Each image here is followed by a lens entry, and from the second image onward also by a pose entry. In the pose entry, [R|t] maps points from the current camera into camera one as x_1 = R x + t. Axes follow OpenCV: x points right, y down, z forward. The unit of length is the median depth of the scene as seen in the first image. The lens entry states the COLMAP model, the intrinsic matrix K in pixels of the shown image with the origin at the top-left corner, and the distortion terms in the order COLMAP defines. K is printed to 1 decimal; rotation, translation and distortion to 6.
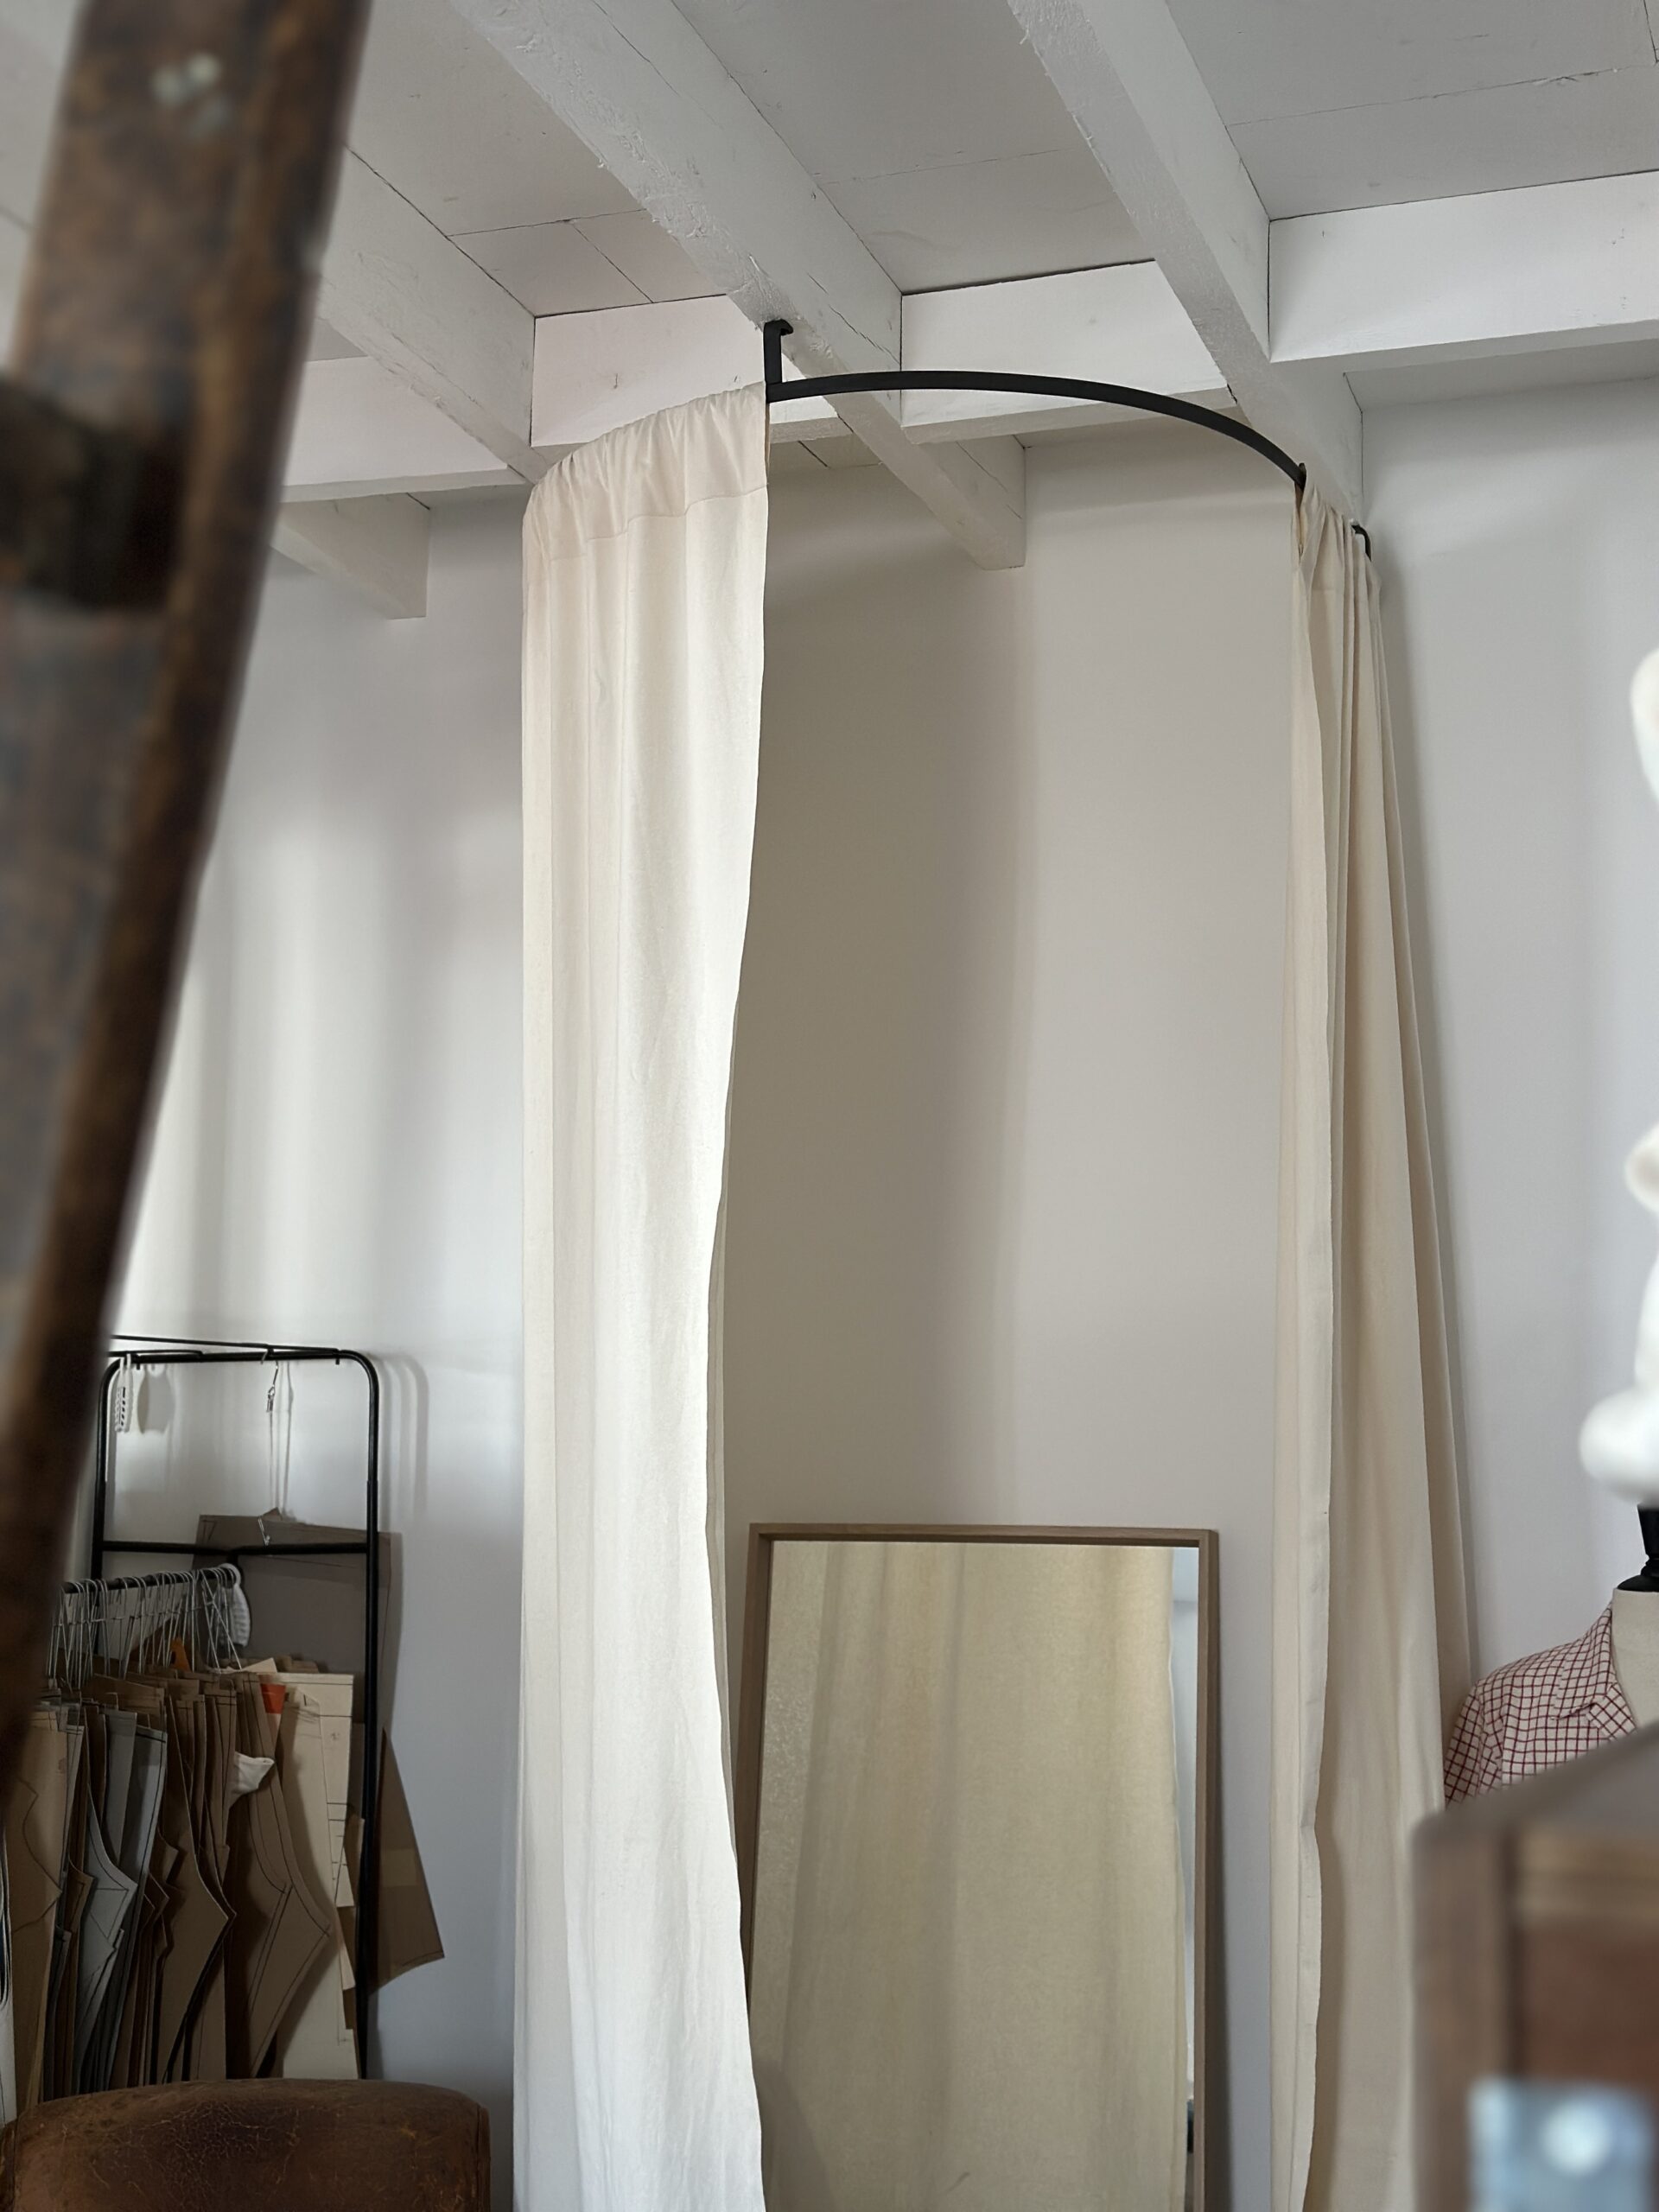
lens RADIAL K [[3084.2, 0, 829.5], [0, 3084.2, 1106.0], [0, 0, 1]] dist [0.070240, -0.048140]
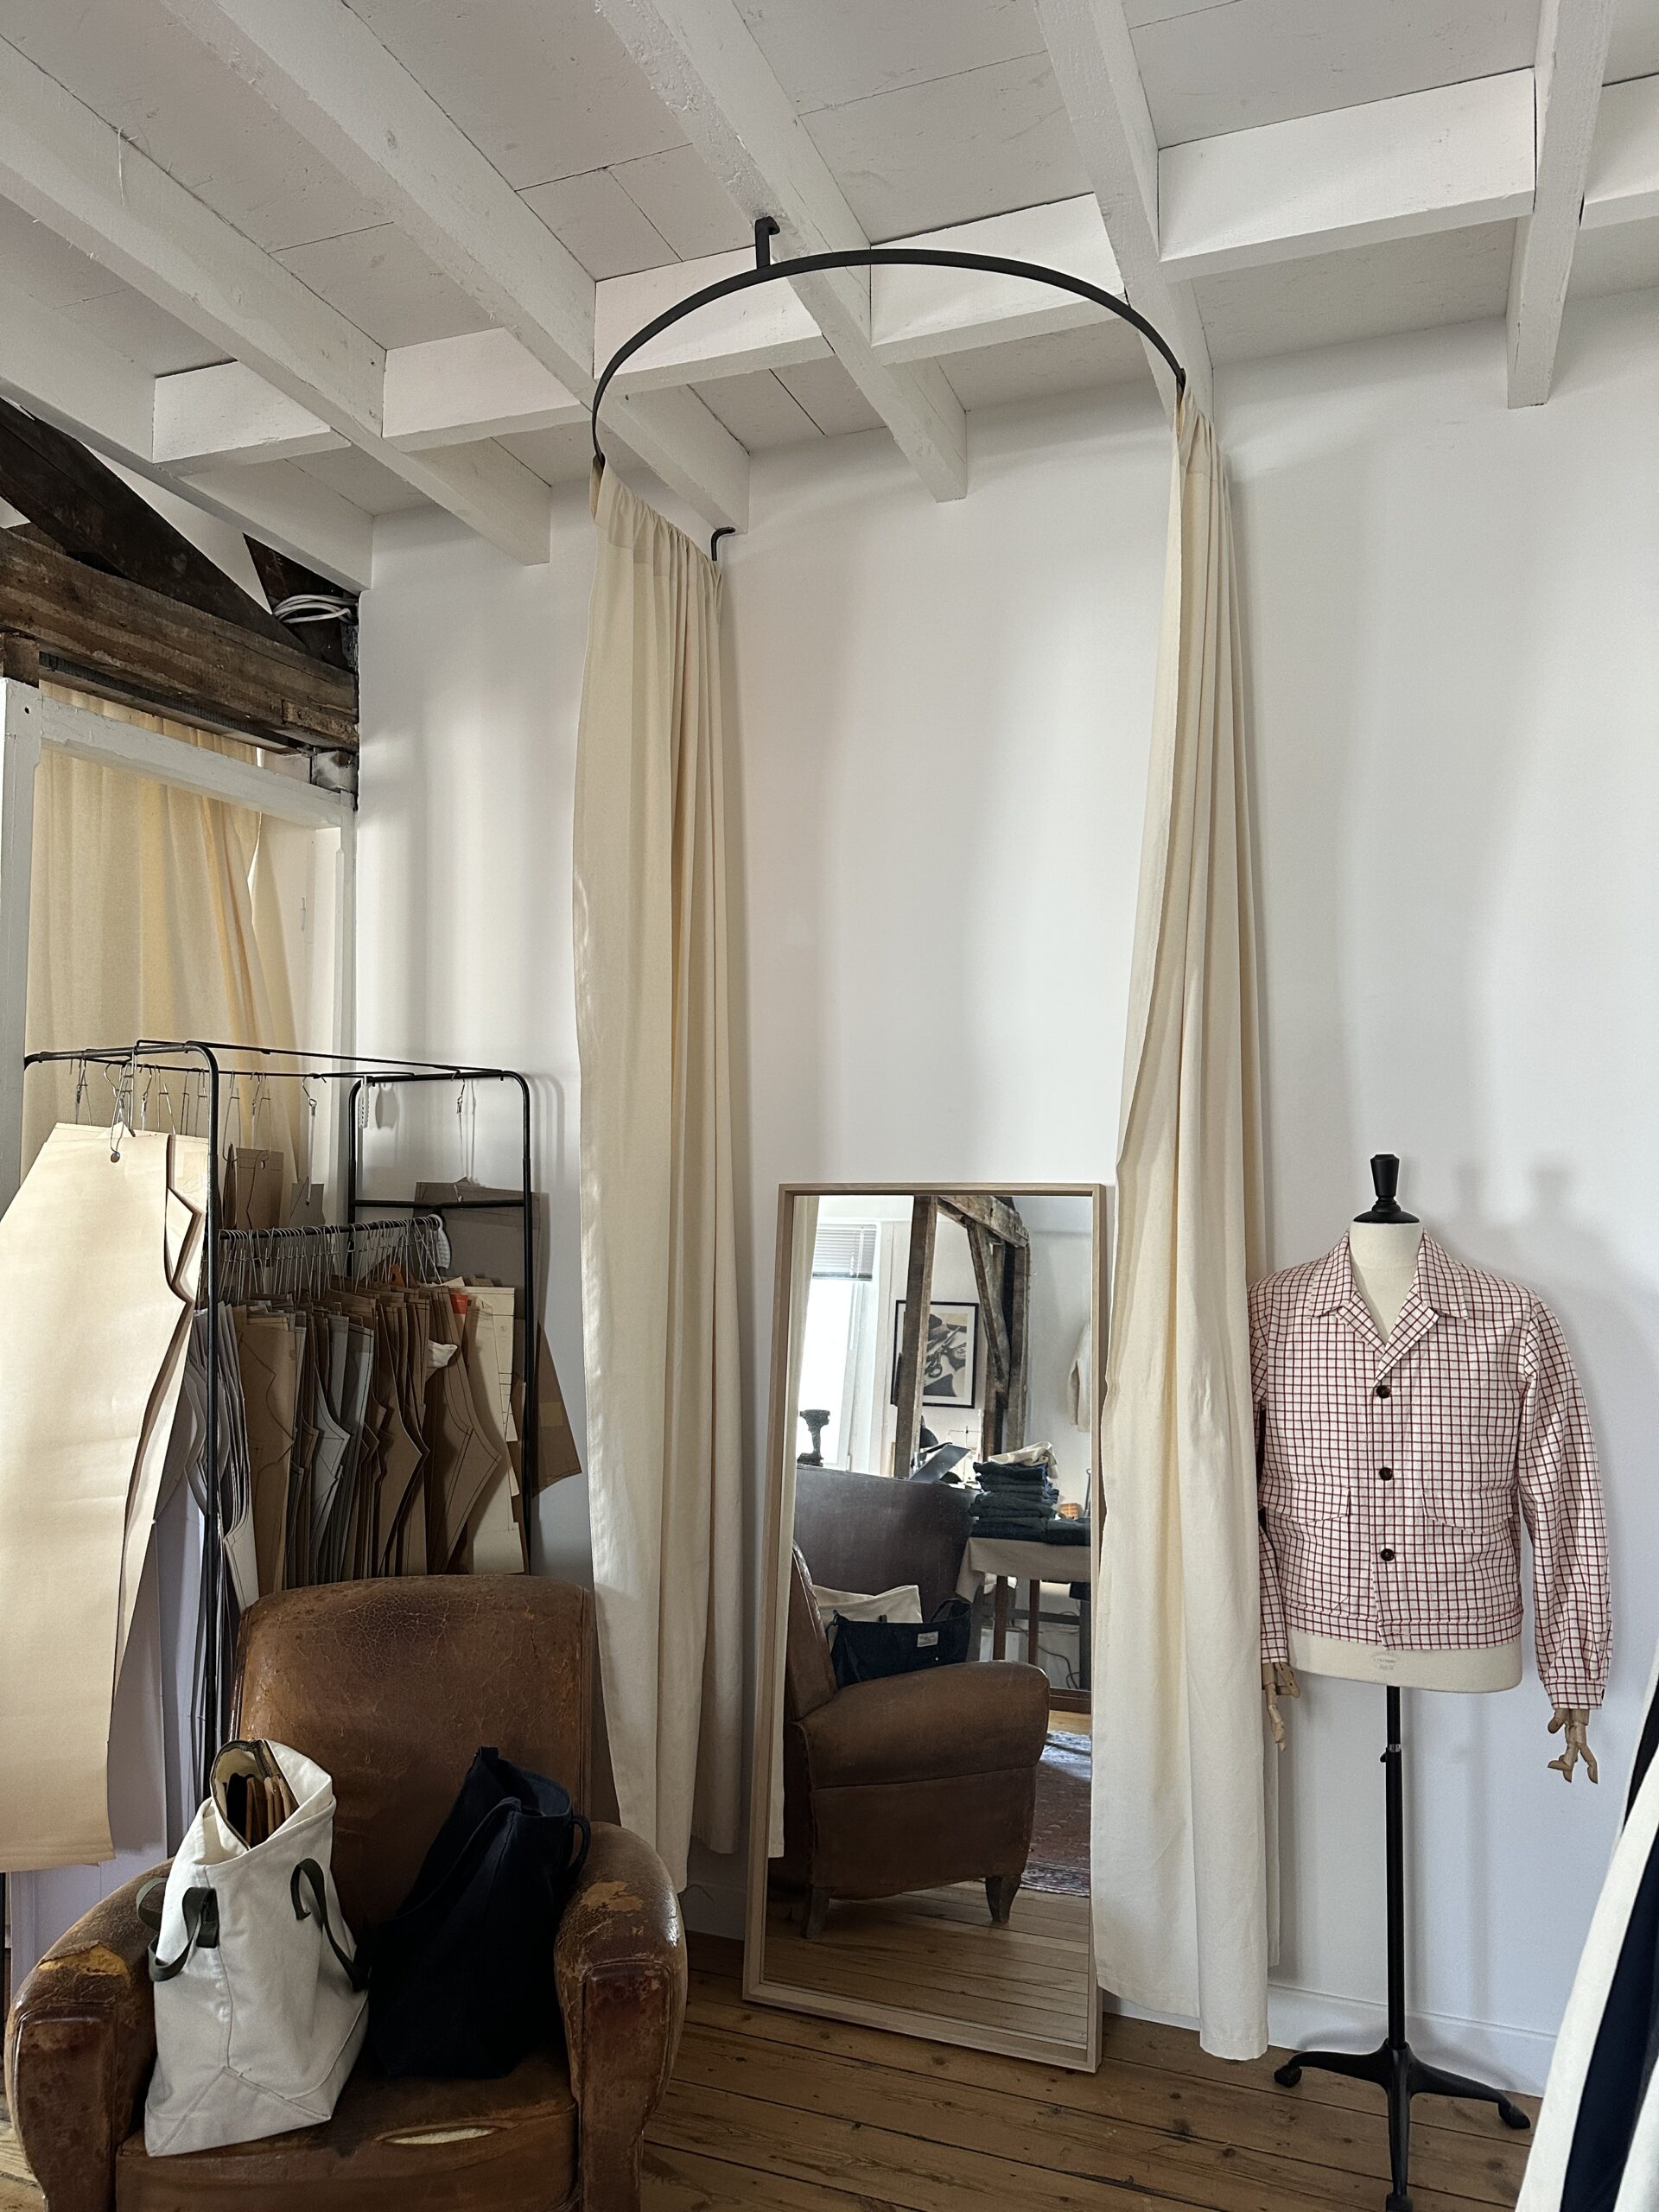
lens RADIAL K [[1549.6, 0, 829.5], [0, 1549.6, 1106.0], [0, 0, 1]] dist [-0.000526, -0.000803]
pose [[0.999685, -0.011207, -0.022453, 0.014444], [0.012901, 0.996964, 0.076786, 0.042290], [0.021524, -0.077051, 0.996795, 0.273362]]
